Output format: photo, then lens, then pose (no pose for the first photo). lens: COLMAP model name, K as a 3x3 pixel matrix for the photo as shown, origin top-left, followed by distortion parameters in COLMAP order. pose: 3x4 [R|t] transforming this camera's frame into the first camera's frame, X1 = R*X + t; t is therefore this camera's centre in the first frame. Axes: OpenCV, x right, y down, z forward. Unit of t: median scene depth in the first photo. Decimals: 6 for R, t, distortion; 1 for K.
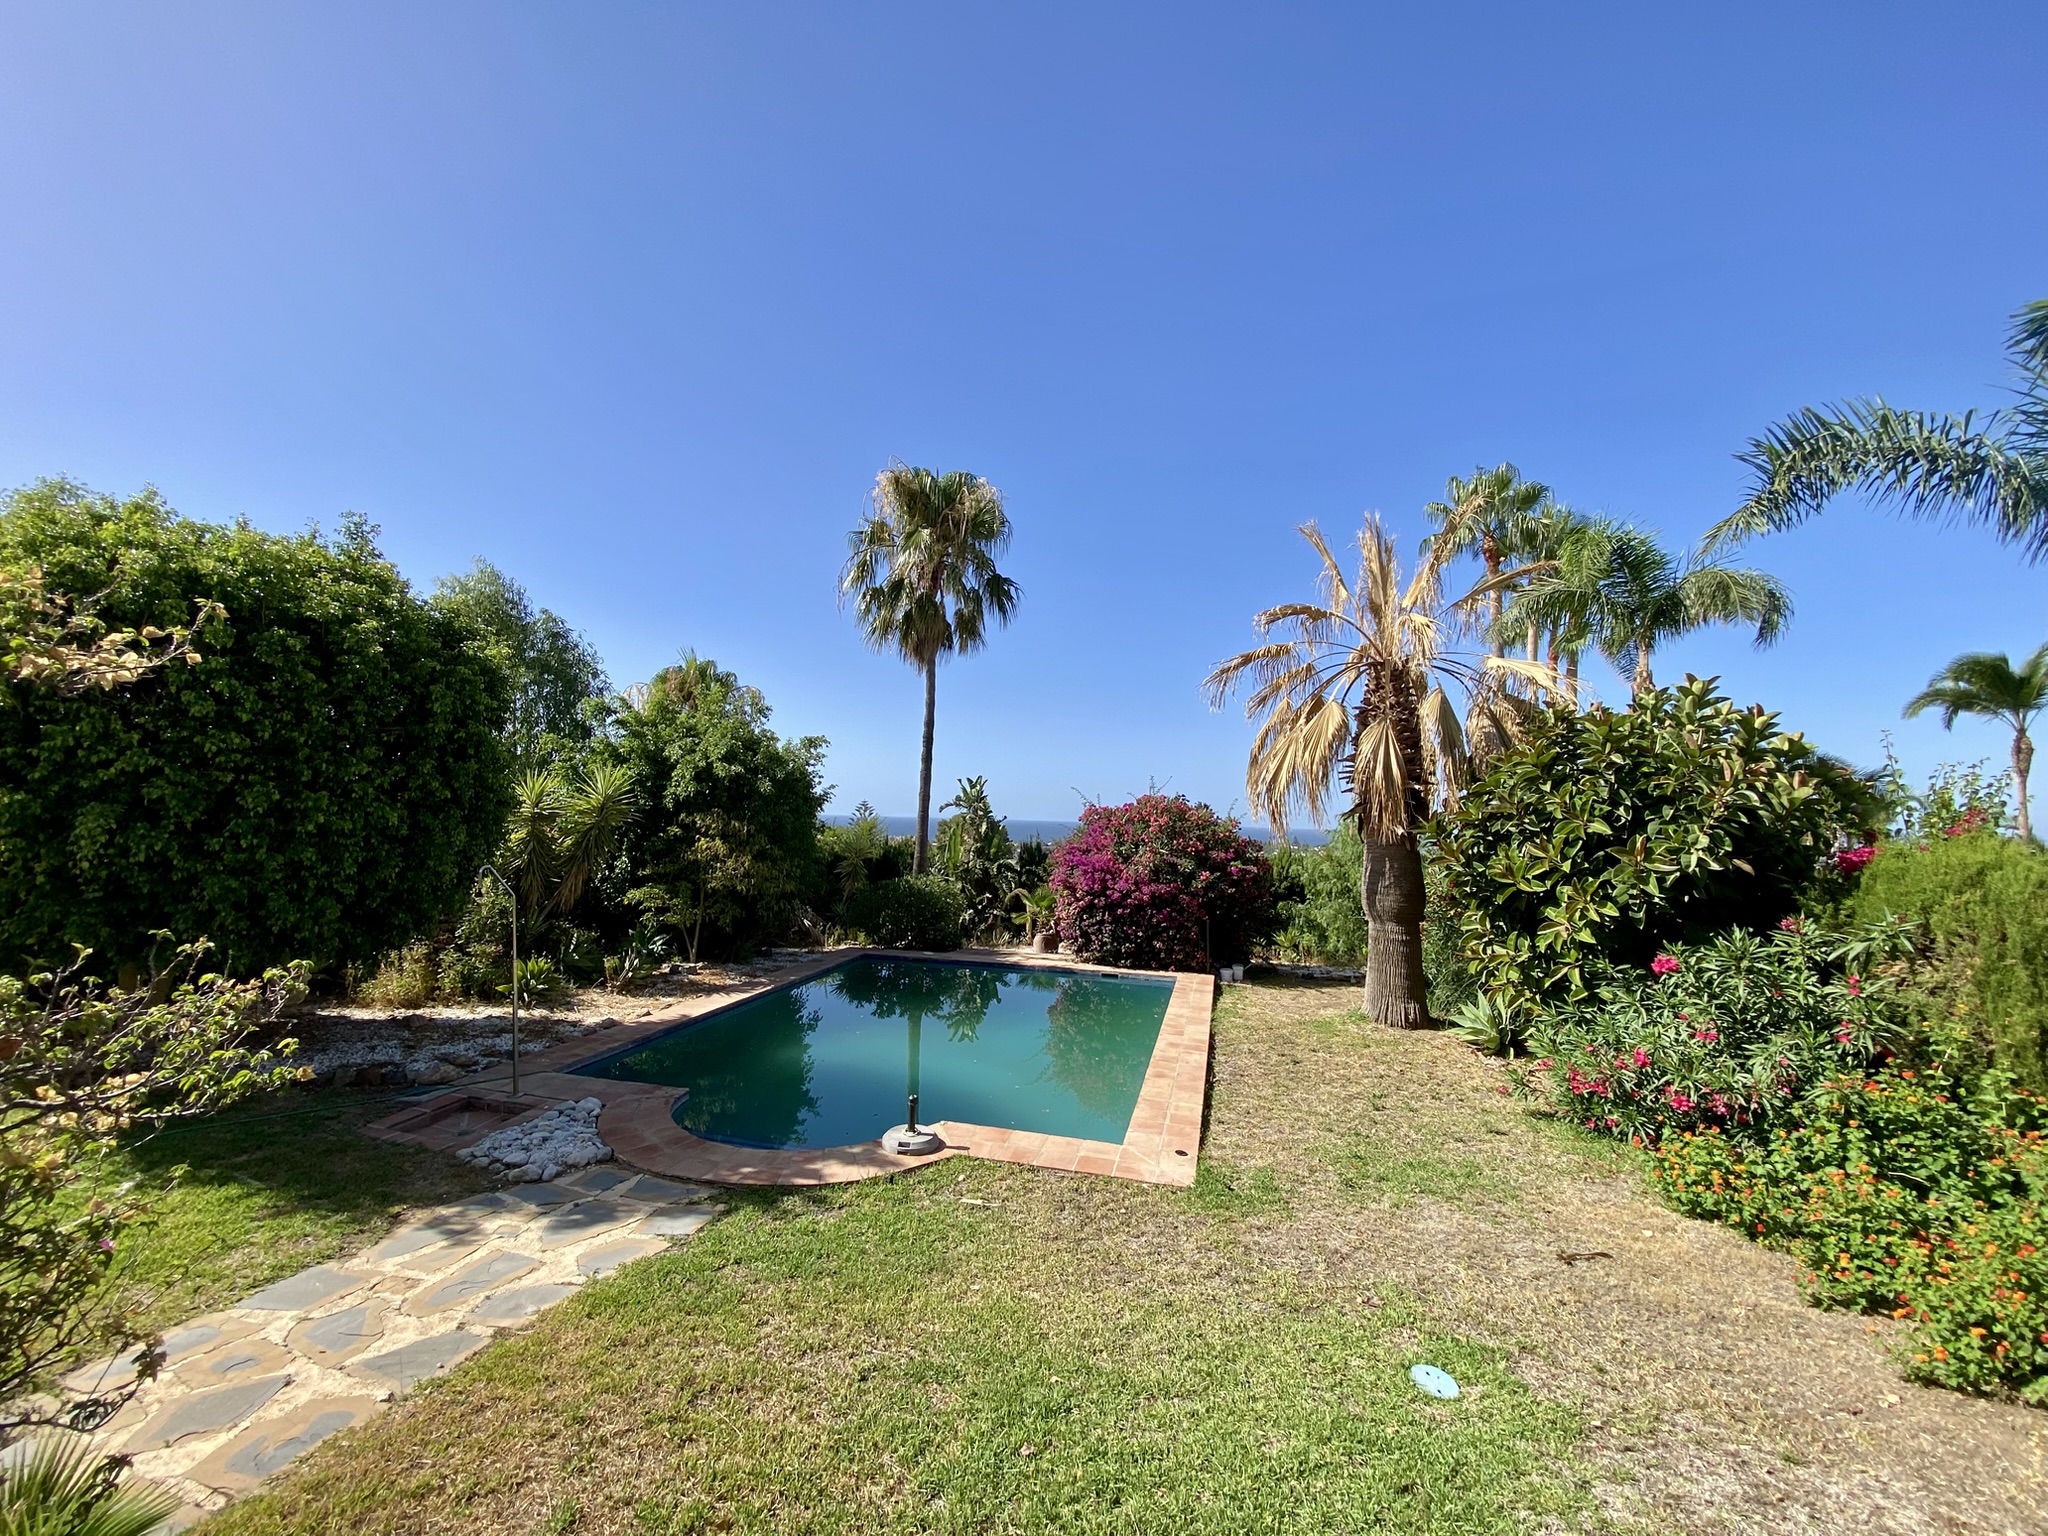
lens RADIAL K [[824.7, 0, 1024.7], [0, 824.7, 767.7], [0, 0, 1]] dist [0.014124, -0.017652]
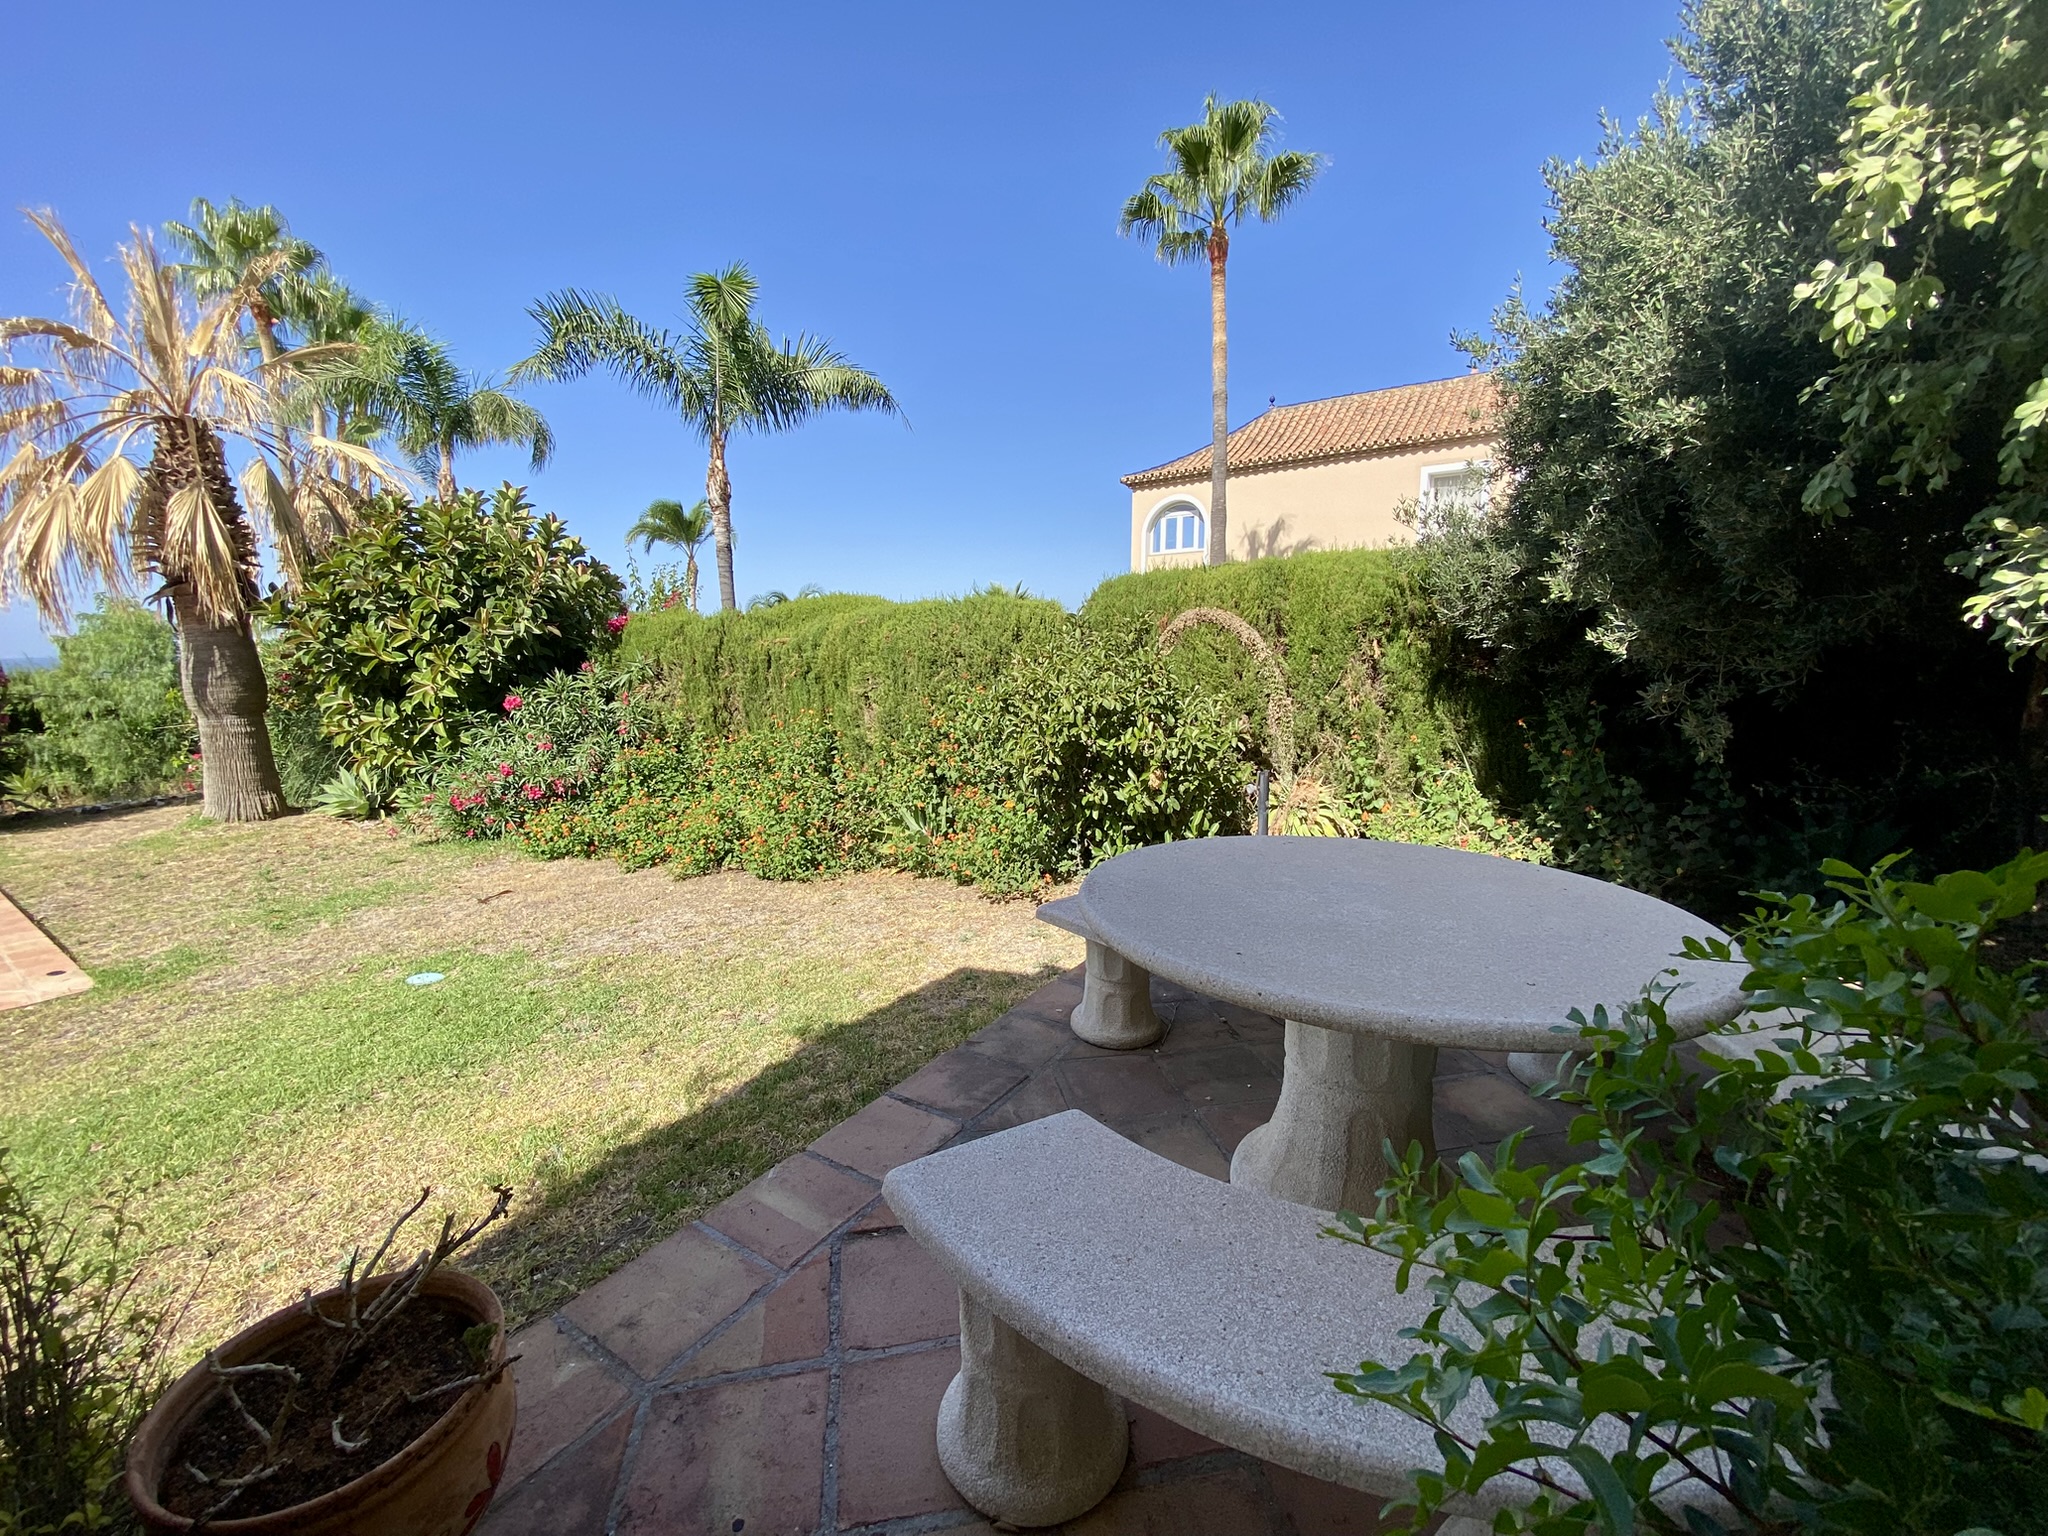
lens RADIAL K [[824.7, 0, 1015.9], [0, 824.7, 773.5], [0, 0, 1]] dist [0.014124, -0.017652]
pose [[0.305839, -0.176334, 0.935611, -0.160300], [-0.041111, 0.979337, 0.198014, 0.030571], [-0.951195, -0.099024, 0.292270, -0.117072]]
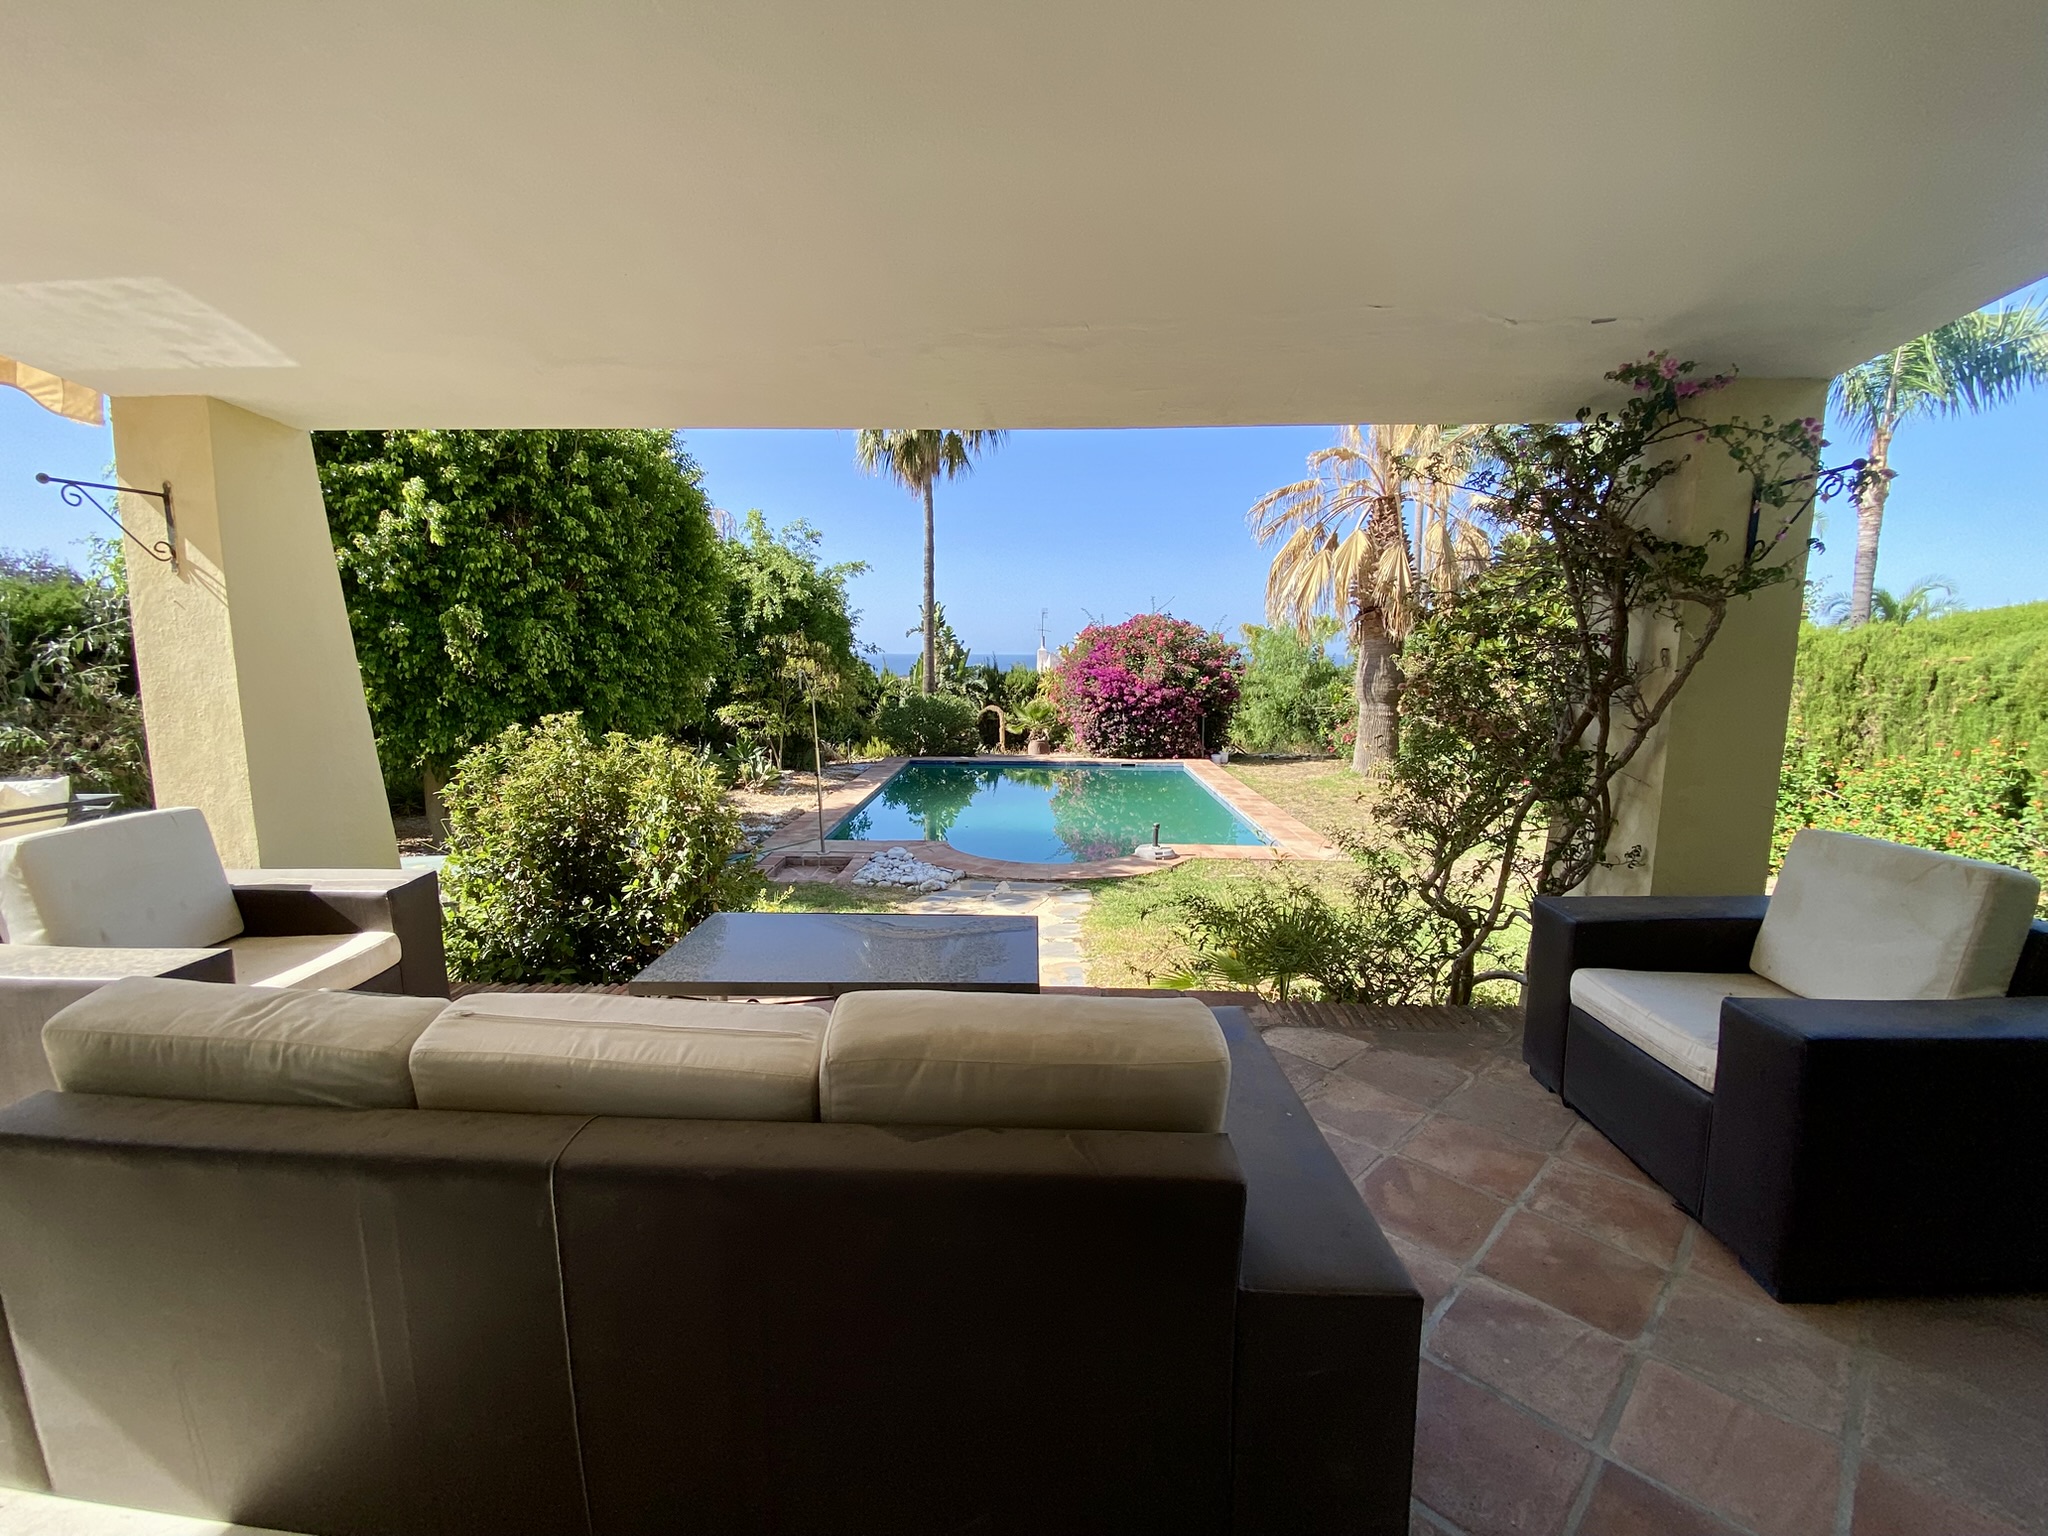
lens RADIAL K [[824.7, 0, 1019.3], [0, 824.7, 778.5], [0, 0, 1]] dist [0.014124, -0.017652]
pose [[0.979174, -0.055054, 0.195418, -0.389815], [0.012132, 0.976679, 0.214362, 0.012099], [-0.202662, -0.207527, 0.957006, -0.175136]]
